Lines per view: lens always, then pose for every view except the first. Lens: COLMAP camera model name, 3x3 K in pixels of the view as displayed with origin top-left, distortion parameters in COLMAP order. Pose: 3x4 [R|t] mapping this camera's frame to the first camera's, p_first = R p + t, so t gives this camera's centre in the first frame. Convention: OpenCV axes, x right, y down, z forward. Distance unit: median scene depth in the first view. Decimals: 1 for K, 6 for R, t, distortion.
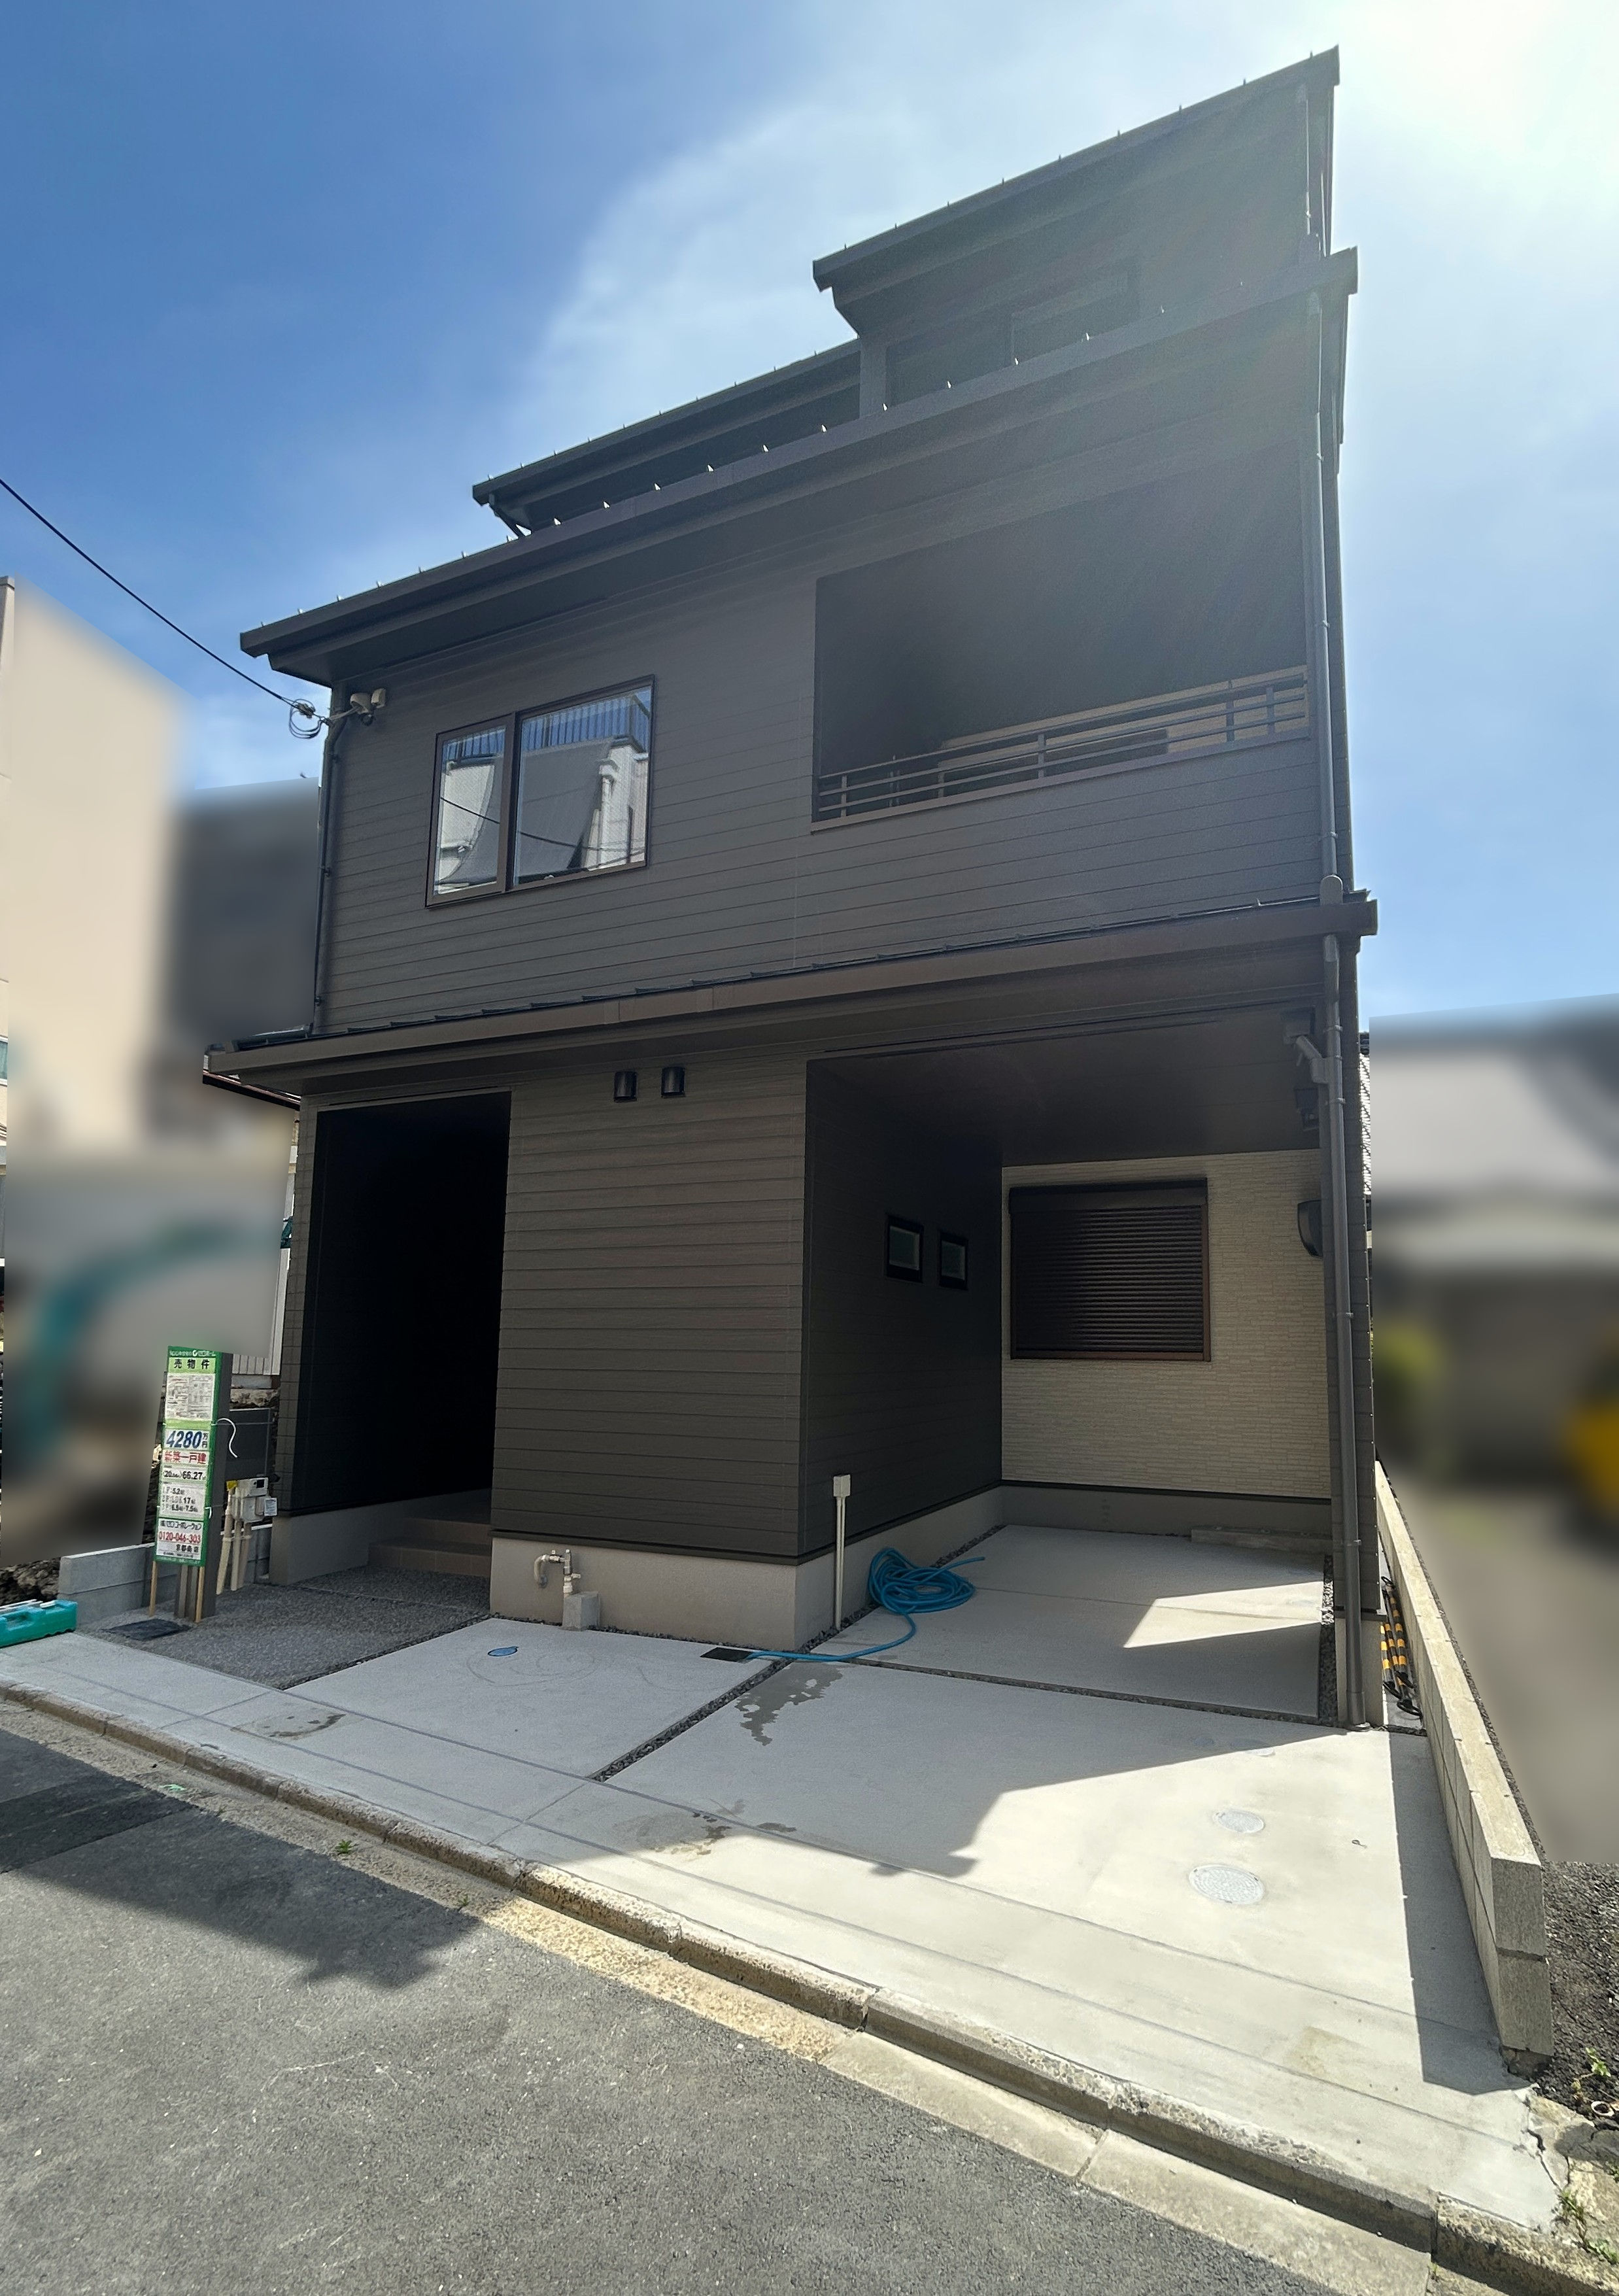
lens RADIAL K [[1129.9, 0, 808.7], [0, 1129.9, 1163.1], [0, 0, 1]] dist [-0.000445, 0.002278]
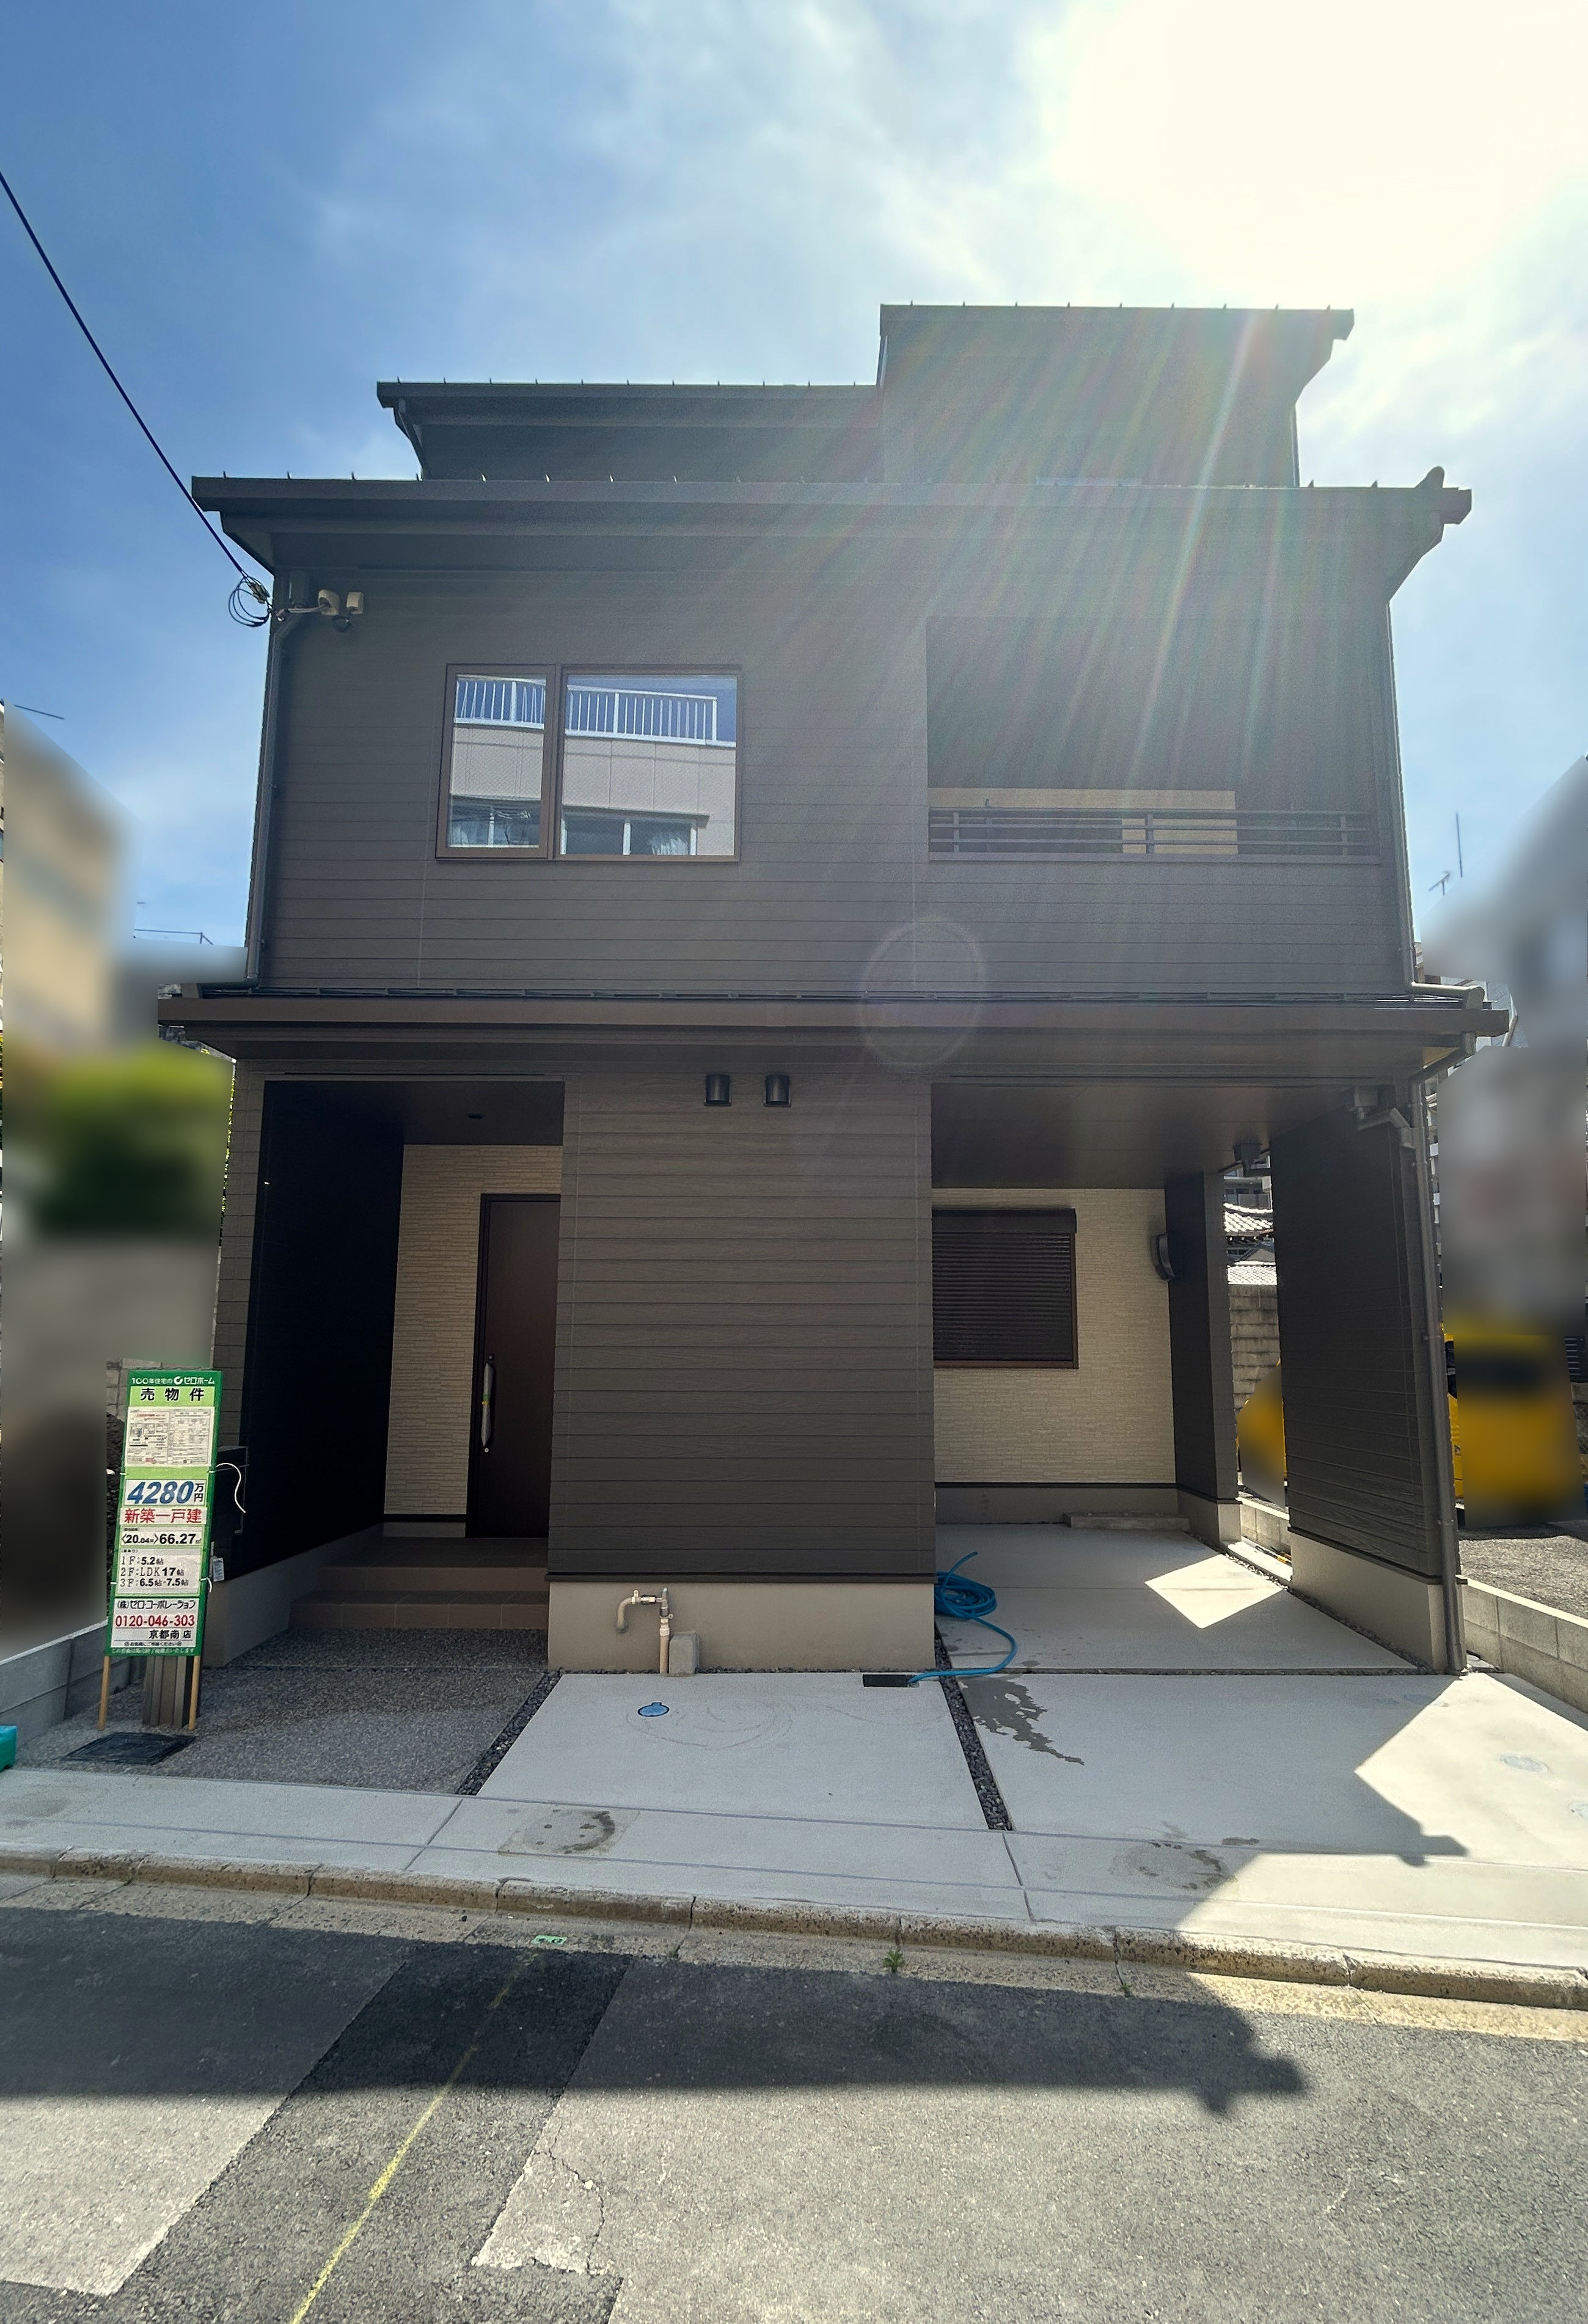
lens RADIAL K [[1075.1, 0, 798.0], [0, 1075.1, 1161.4], [0, 0, 1]] dist [0.002577, 0.000913]
pose [[0.911885, 0.064810, 0.405297, -0.493279], [-0.061320, 0.997884, -0.021603, 0.007650], [-0.405839, -0.005153, 0.913930, 0.158219]]
